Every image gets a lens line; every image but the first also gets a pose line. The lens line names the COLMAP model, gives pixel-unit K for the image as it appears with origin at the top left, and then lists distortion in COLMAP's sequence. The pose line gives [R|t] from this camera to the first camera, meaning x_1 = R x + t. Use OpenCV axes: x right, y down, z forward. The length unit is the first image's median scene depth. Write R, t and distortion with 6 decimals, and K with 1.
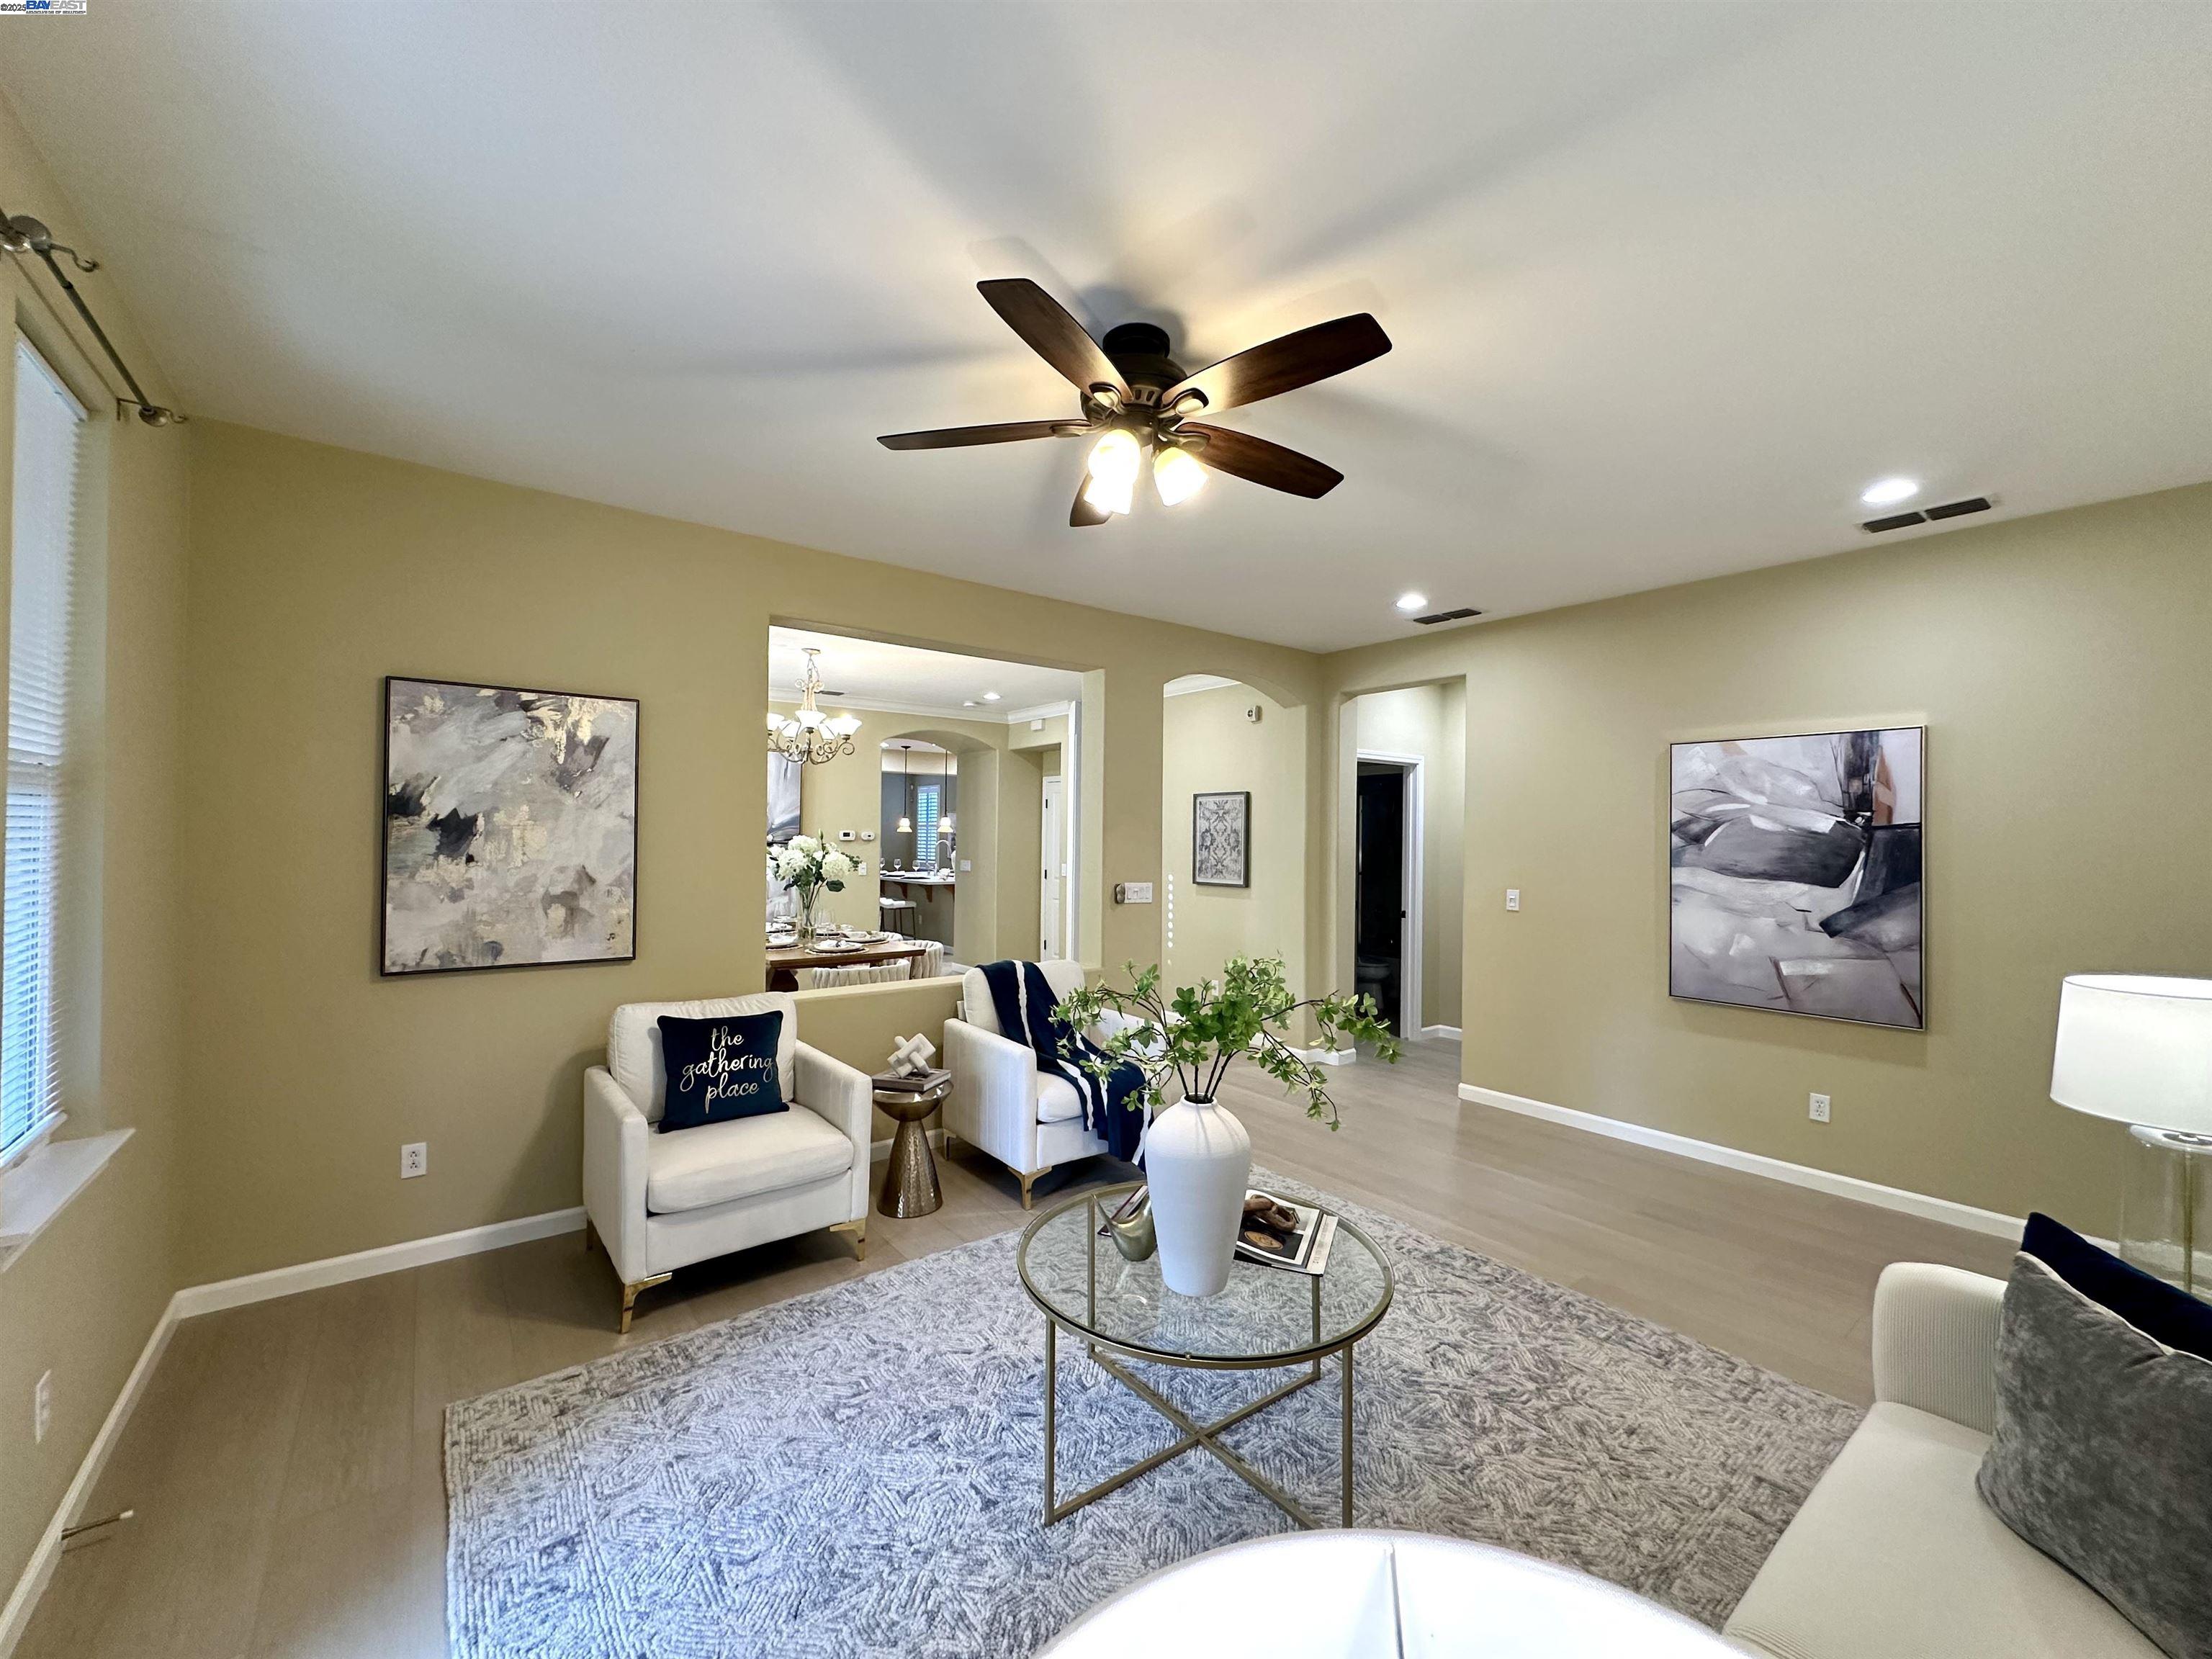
lens RADIAL K [[881.0, 0, 1103.1], [0, 881.0, 828.6], [0, 0, 1]] dist [-0.003600, 0.000744]
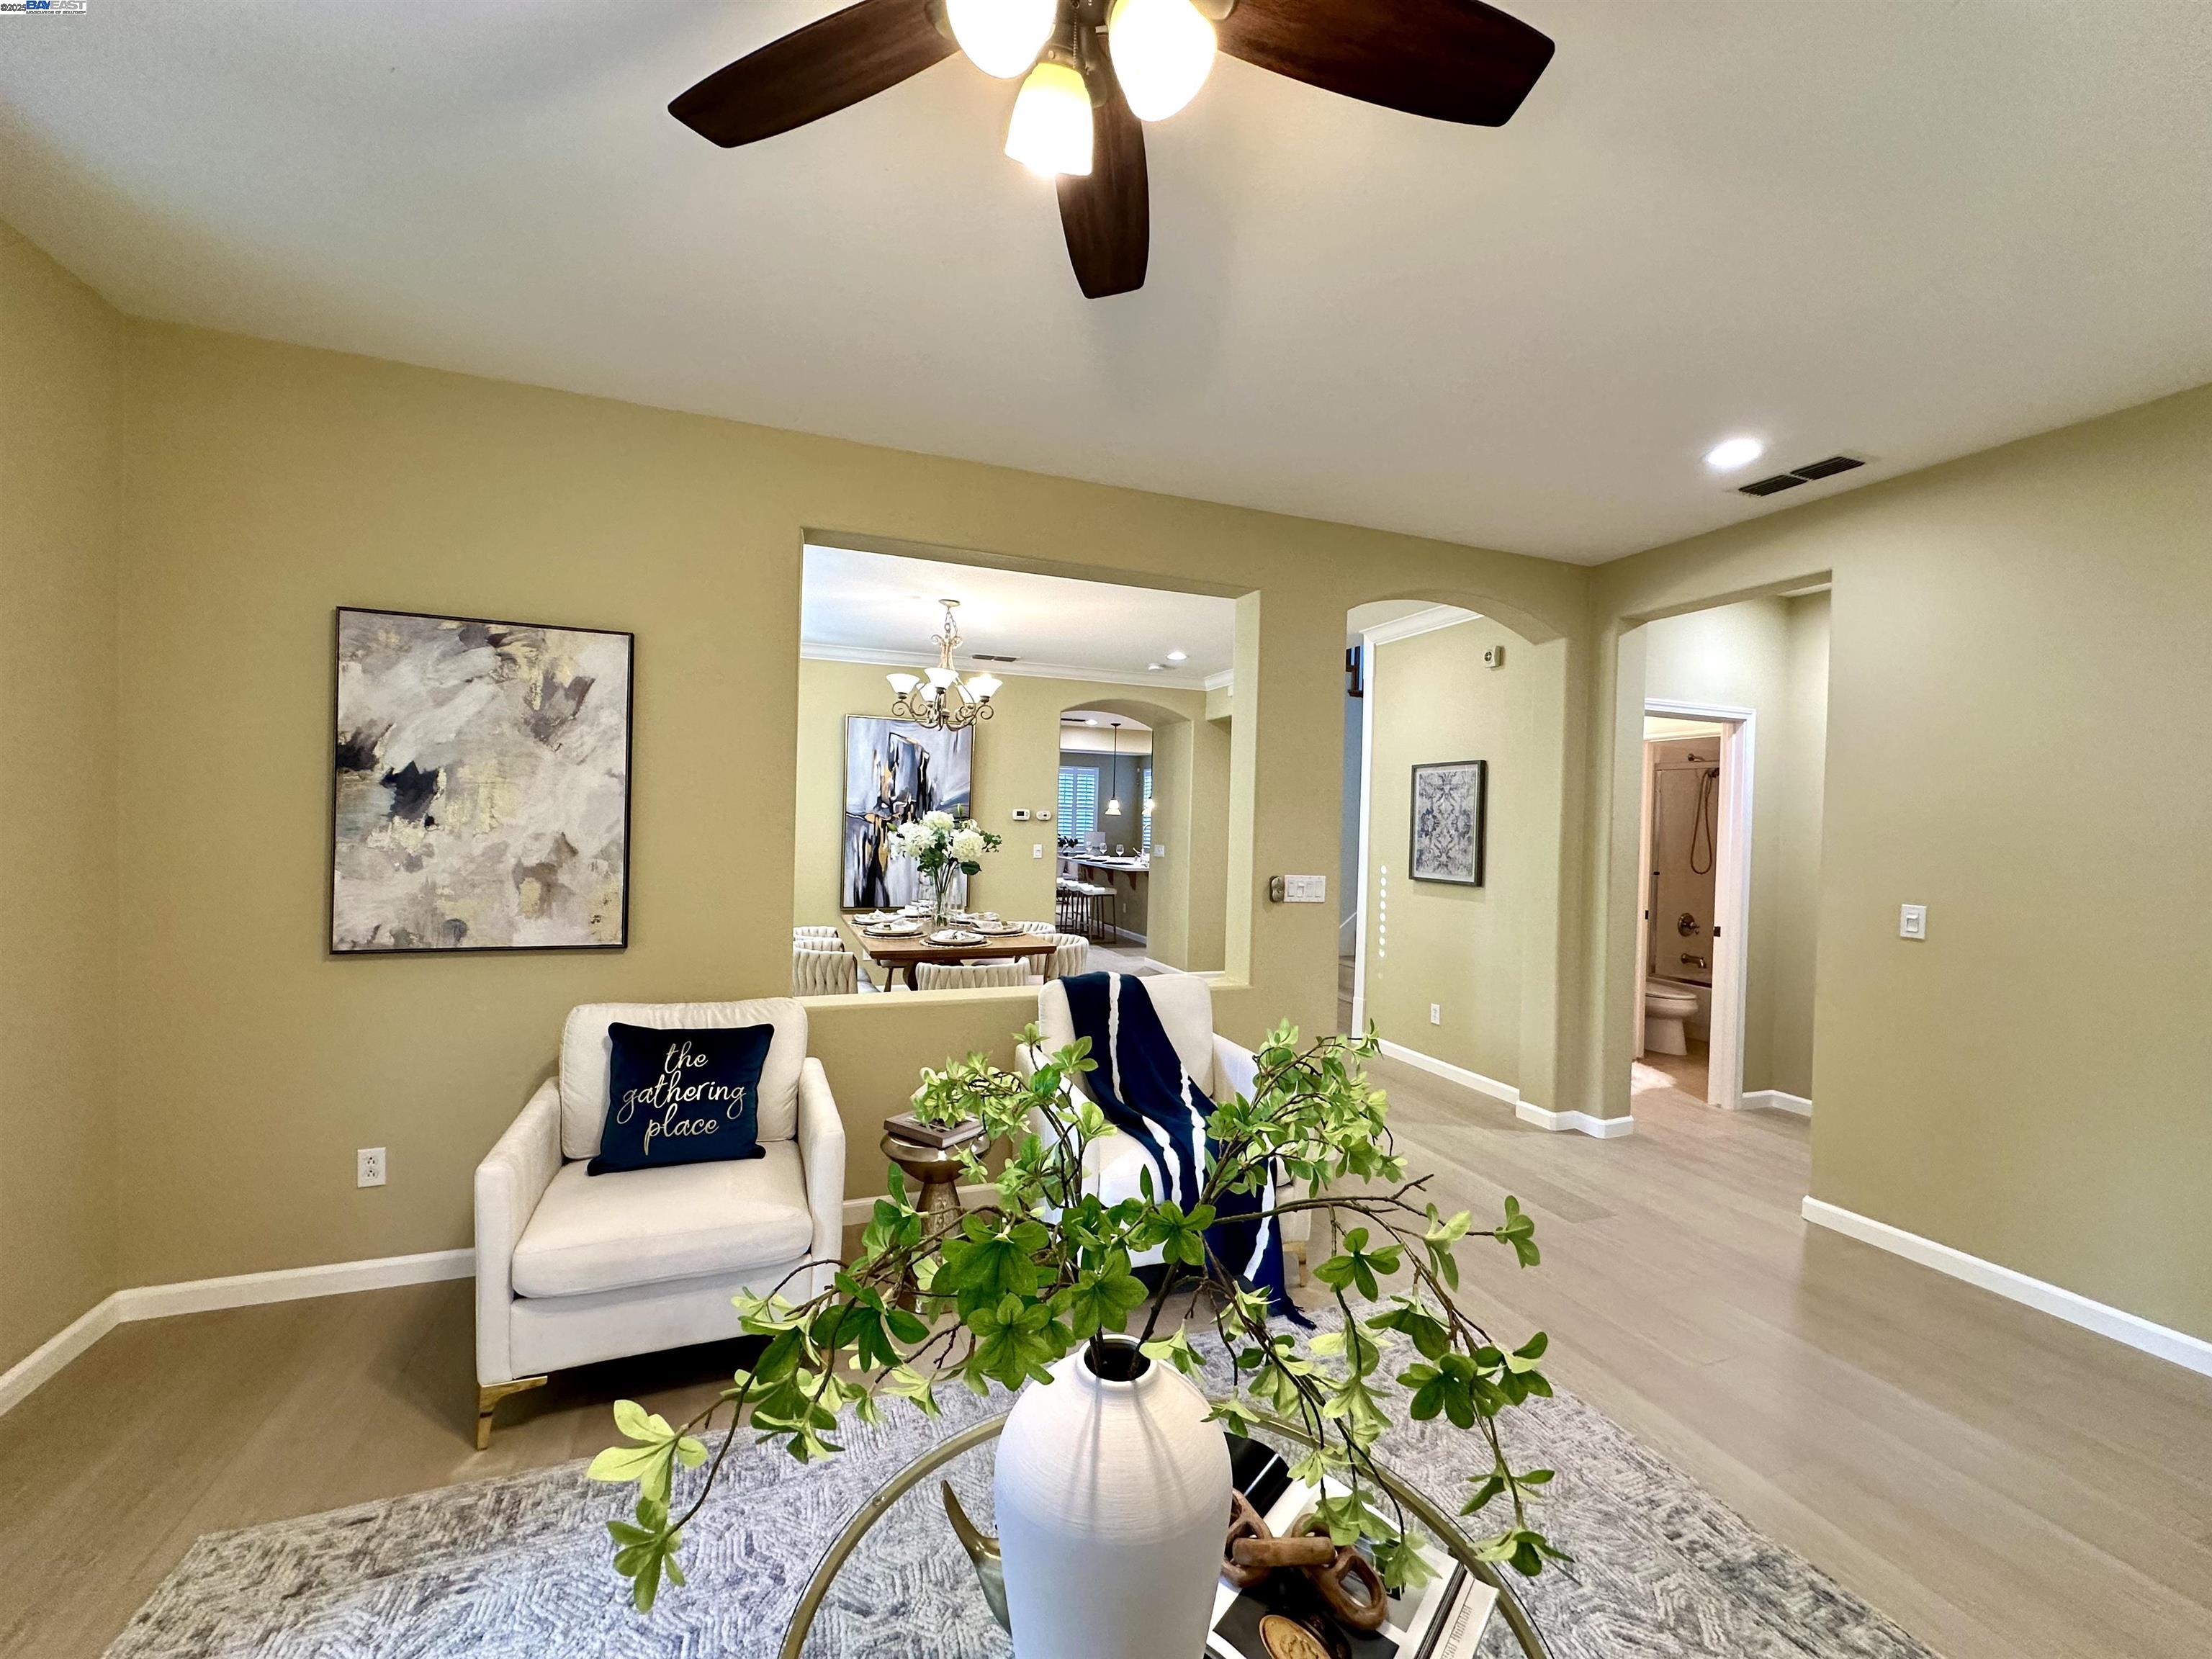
lens RADIAL K [[881.0, 0, 1101.9], [0, 881.0, 828.8], [0, 0, 1]] dist [-0.003600, 0.000744]
pose [[0.957200, 0.016305, -0.288966, 0.074609], [-0.012577, 0.999812, 0.014751, 0.010663], [0.289152, -0.010485, 0.957226, 0.189646]]
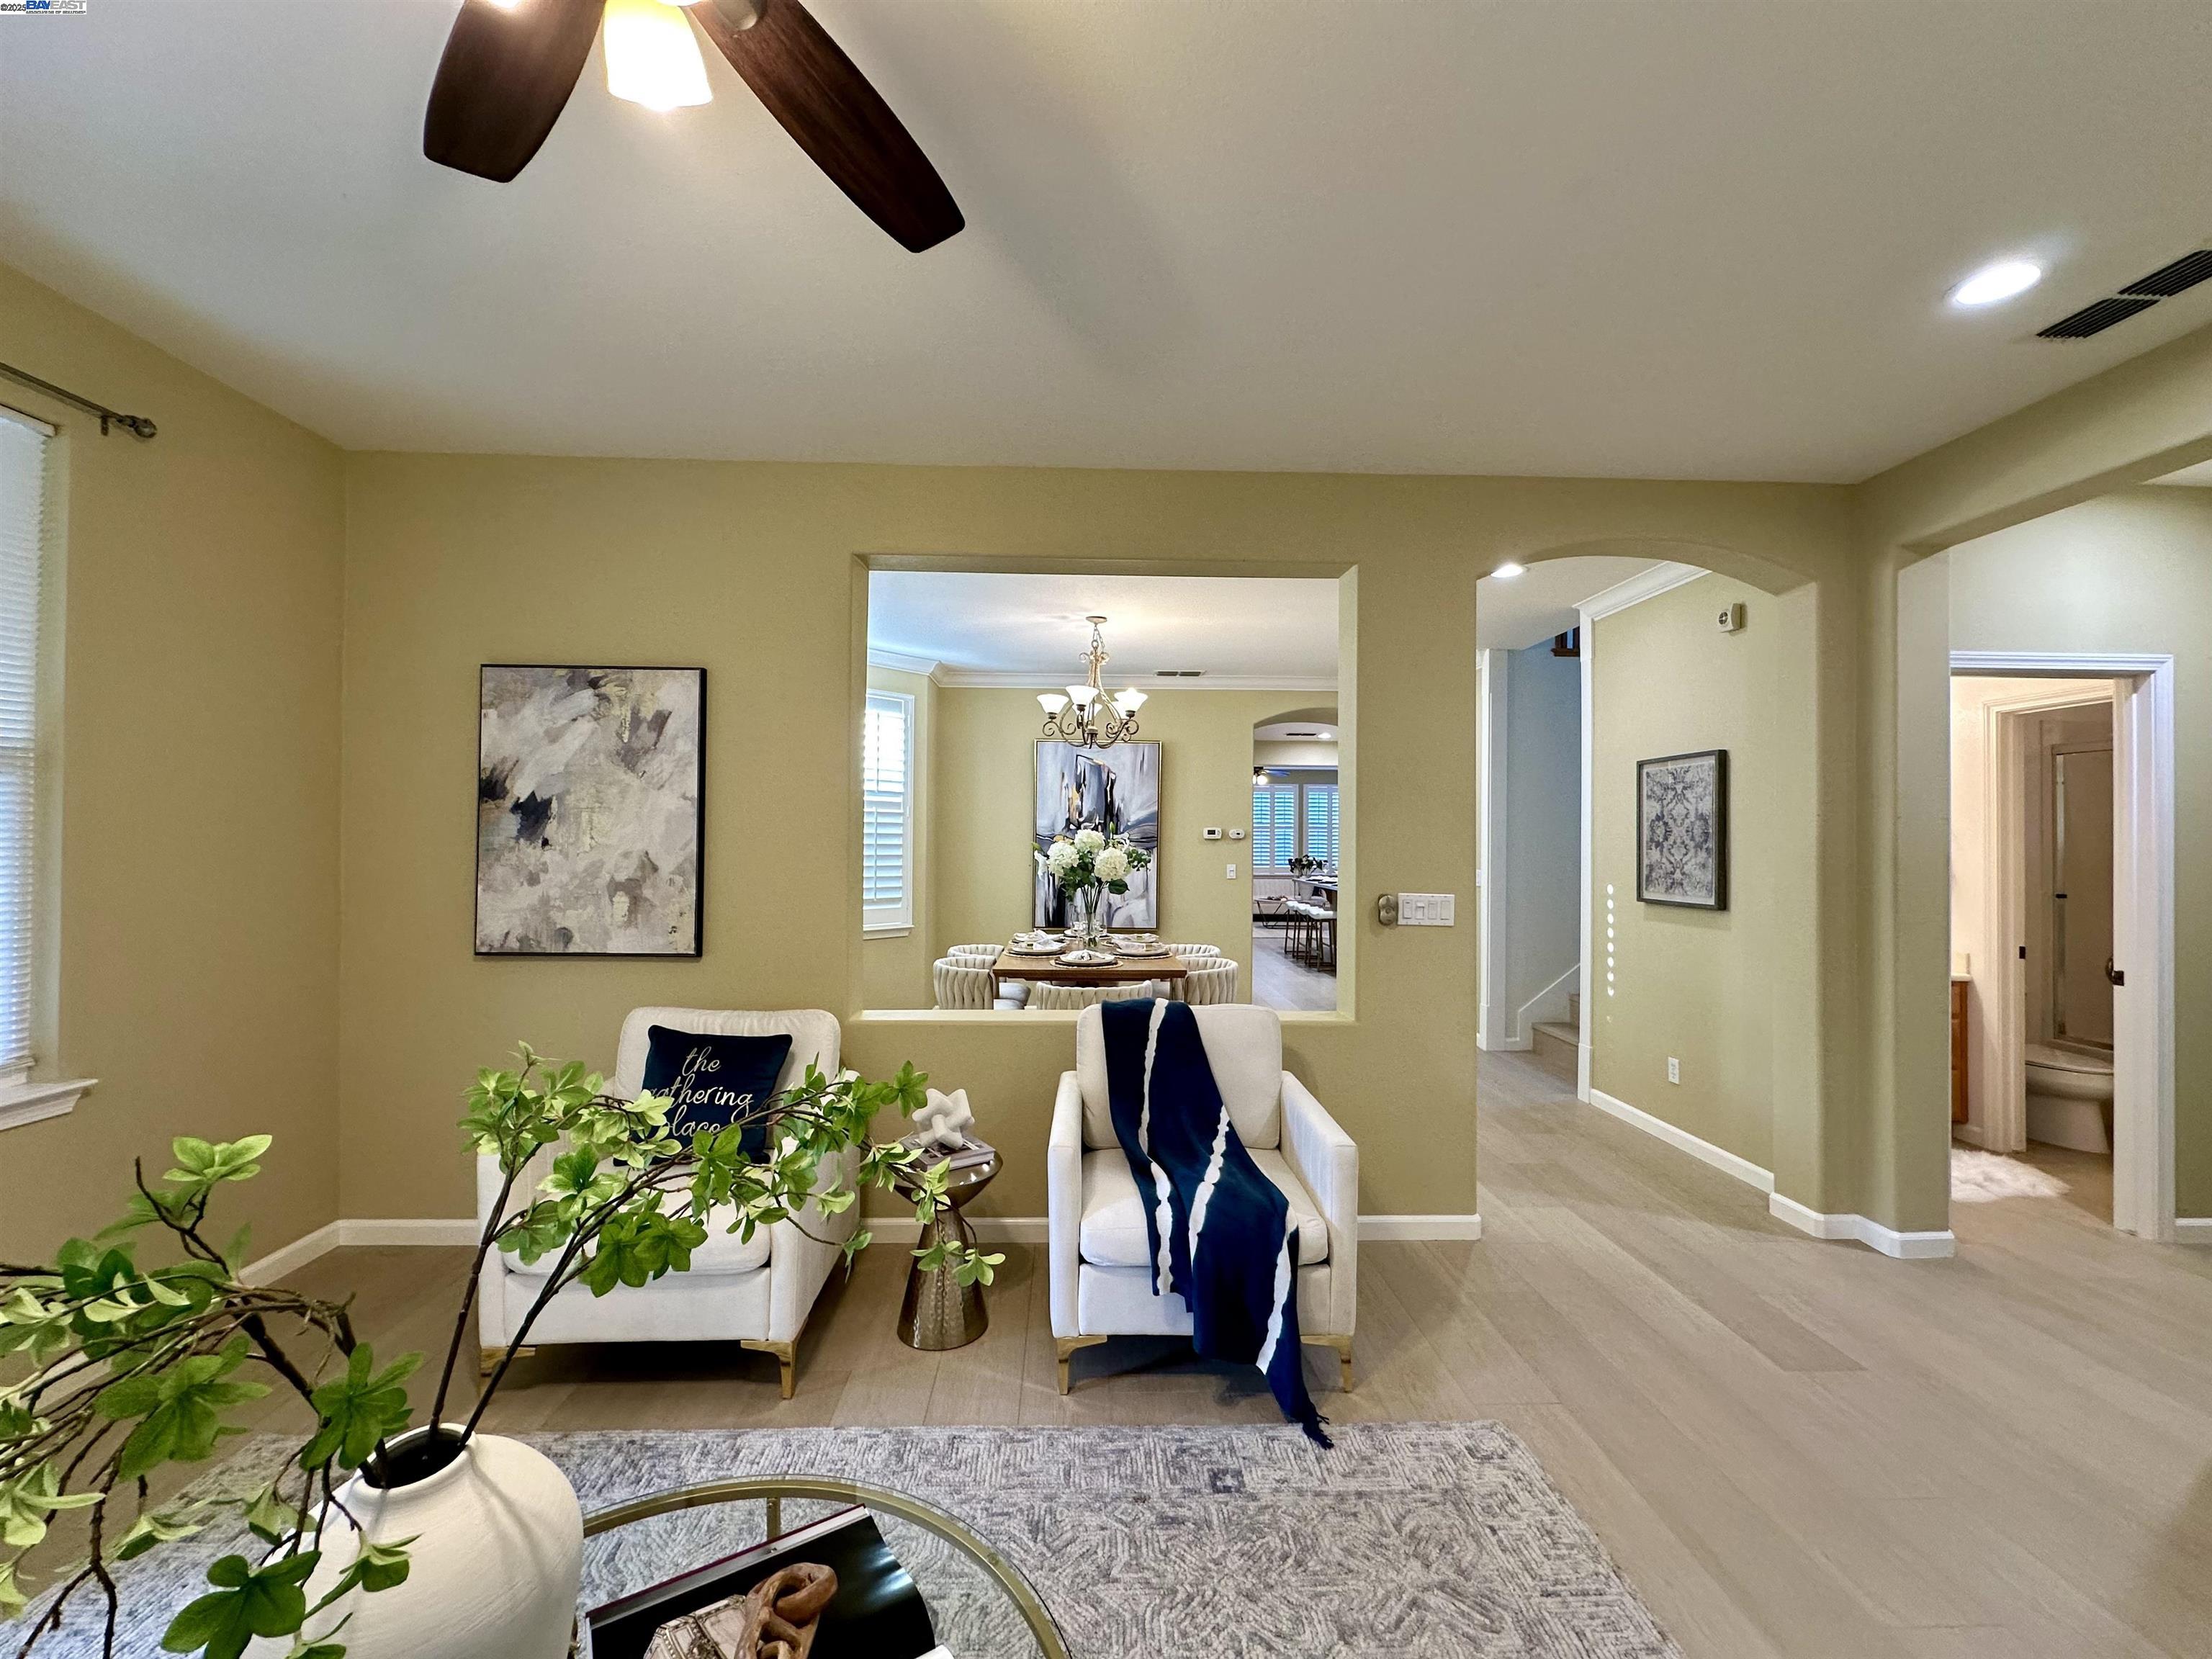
lens RADIAL K [[881.0, 0, 1101.5], [0, 881.0, 828.8], [0, 0, 1]] dist [-0.003600, 0.000744]
pose [[0.809942, -0.011459, -0.586398, 0.183480], [0.005460, 0.999913, -0.011998, 0.017446], [0.586484, 0.006516, 0.809934, 0.287194]]
